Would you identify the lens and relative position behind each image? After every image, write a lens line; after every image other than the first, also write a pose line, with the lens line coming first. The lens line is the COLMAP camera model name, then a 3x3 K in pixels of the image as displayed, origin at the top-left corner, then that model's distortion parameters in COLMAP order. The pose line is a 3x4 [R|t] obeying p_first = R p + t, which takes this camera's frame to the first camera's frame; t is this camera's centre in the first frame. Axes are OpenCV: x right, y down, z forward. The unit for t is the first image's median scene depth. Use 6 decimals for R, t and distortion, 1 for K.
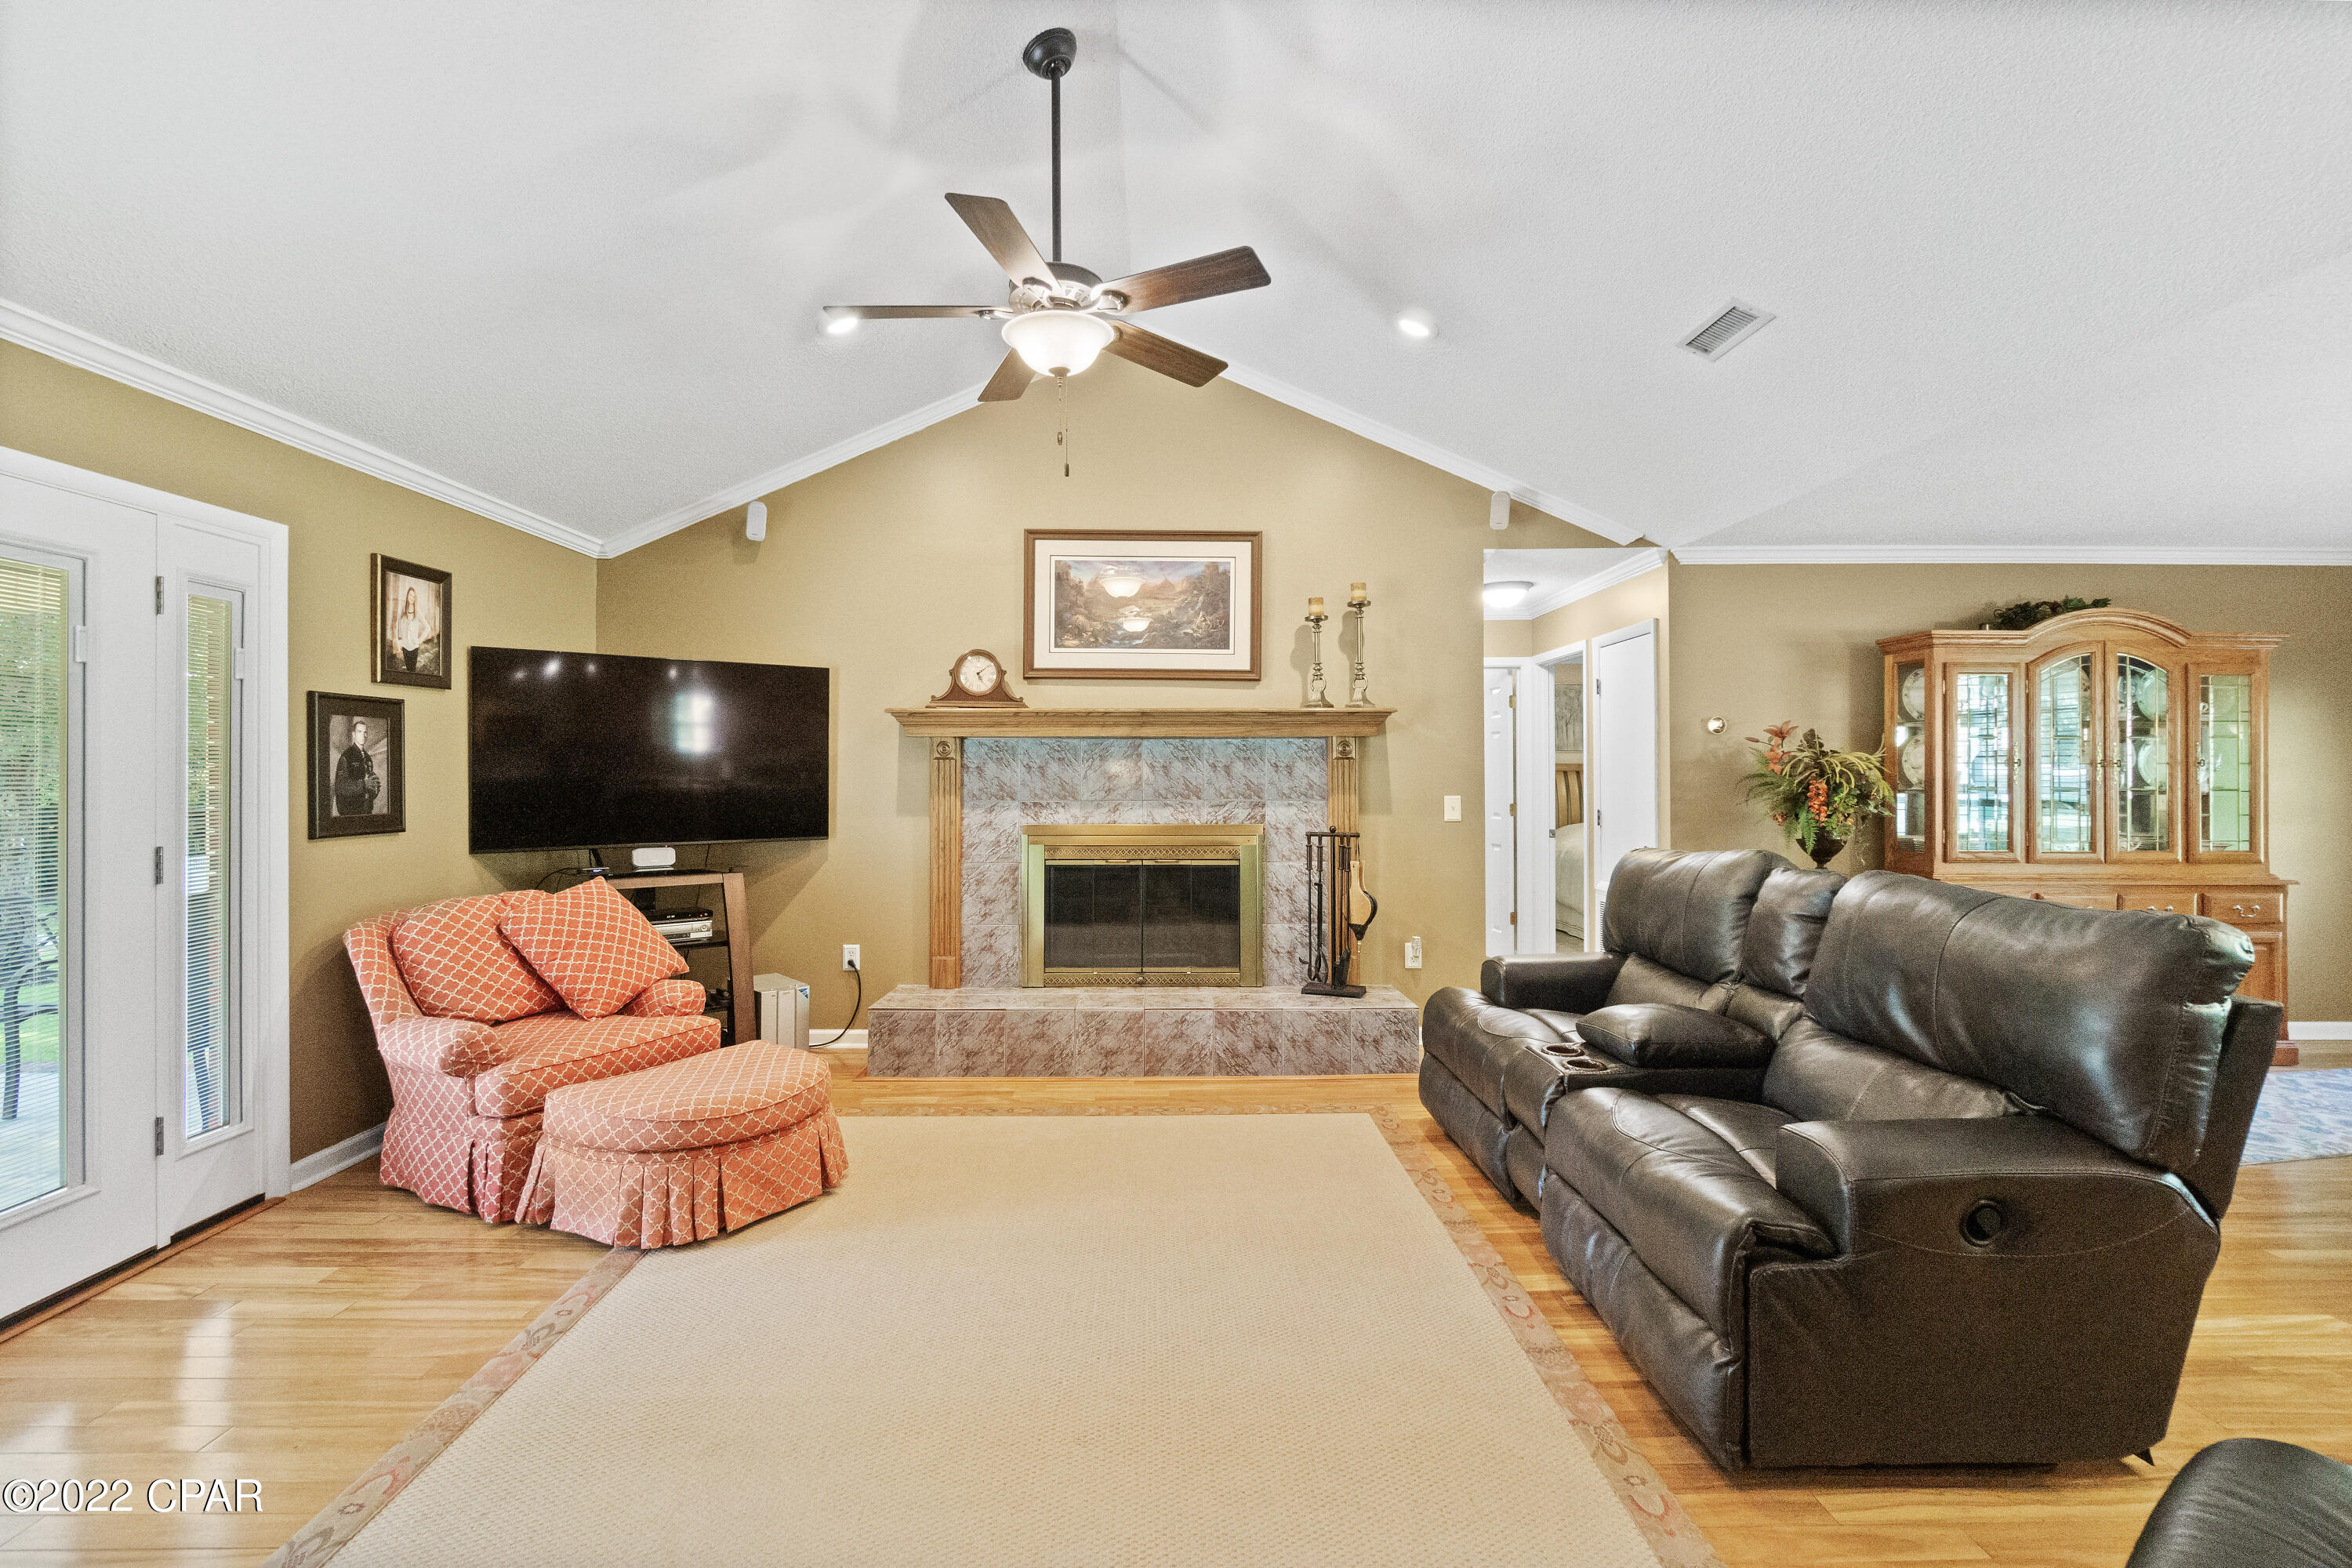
lens RADIAL K [[1028.8, 0, 1173.5], [0, 1028.8, 784.8], [0, 0, 1]] dist [-0.001446, 0.000441]
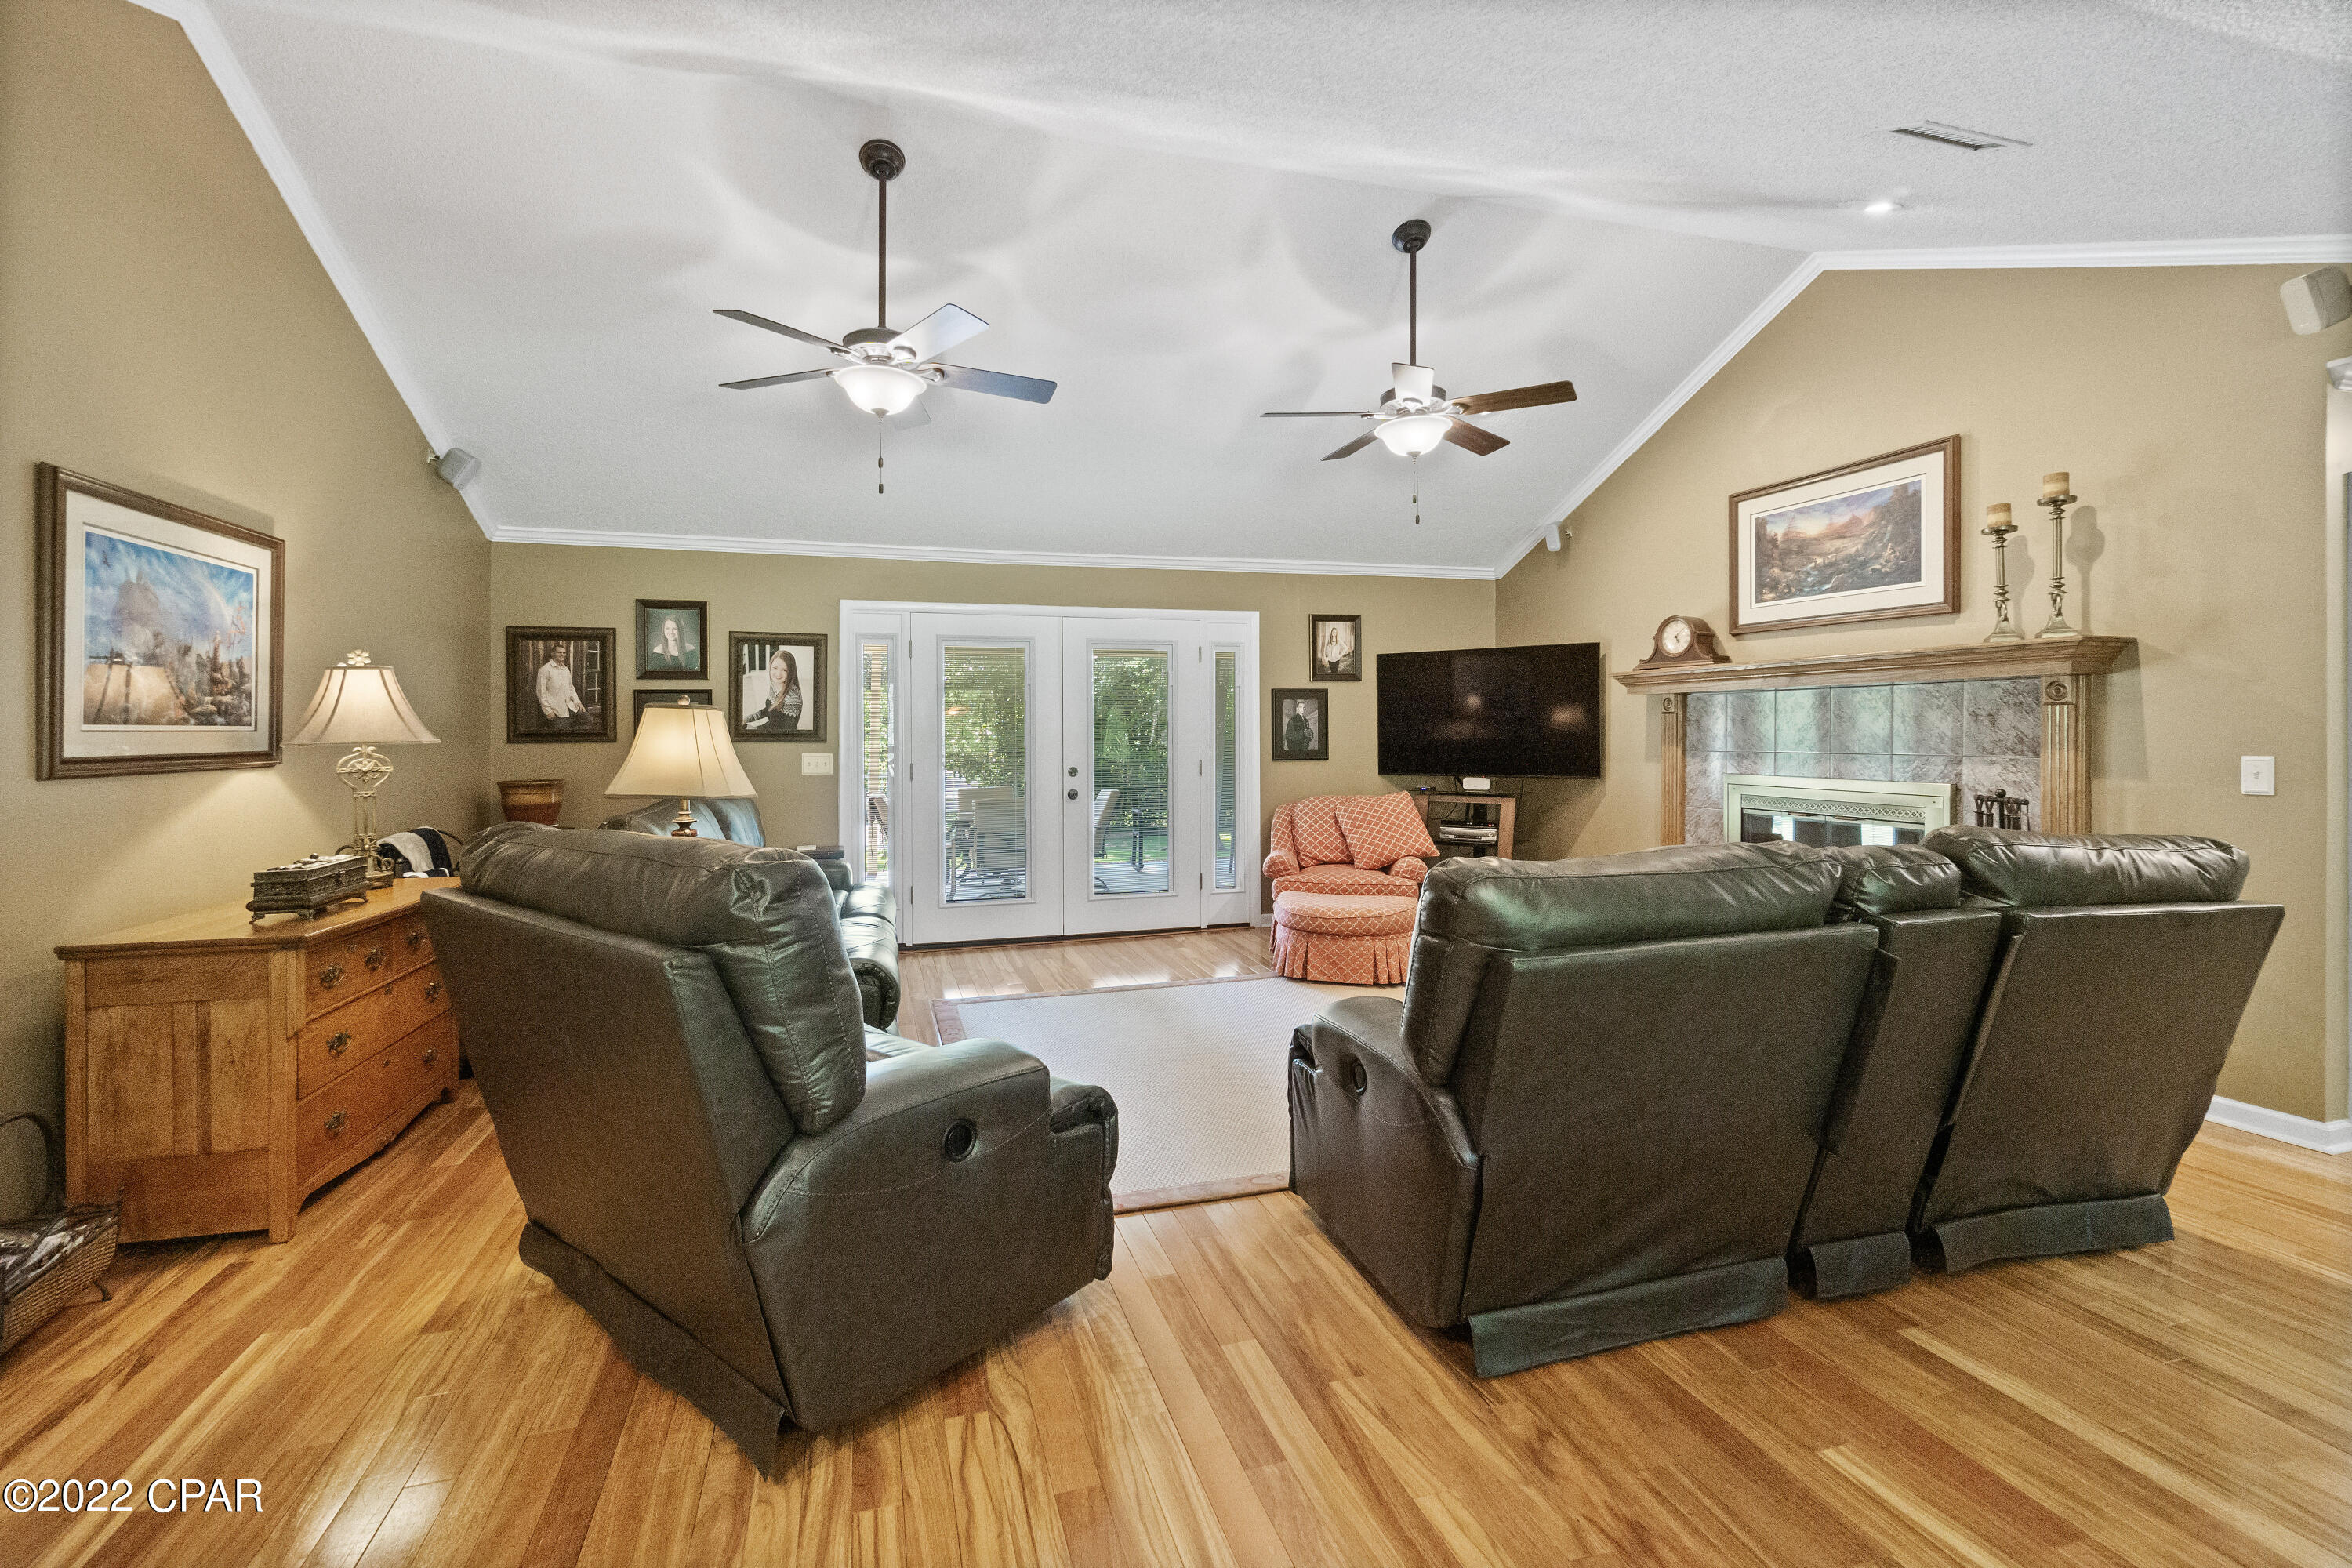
lens RADIAL K [[1028.8, 0, 1186.7], [0, 1028.8, 786.9], [0, 0, 1]] dist [-0.001446, 0.000441]
pose [[0.289662, 0.050984, -0.955770, 0.719344], [-0.004799, 0.998645, 0.051816, -0.000386], [0.957117, -0.010422, 0.289514, 0.156876]]
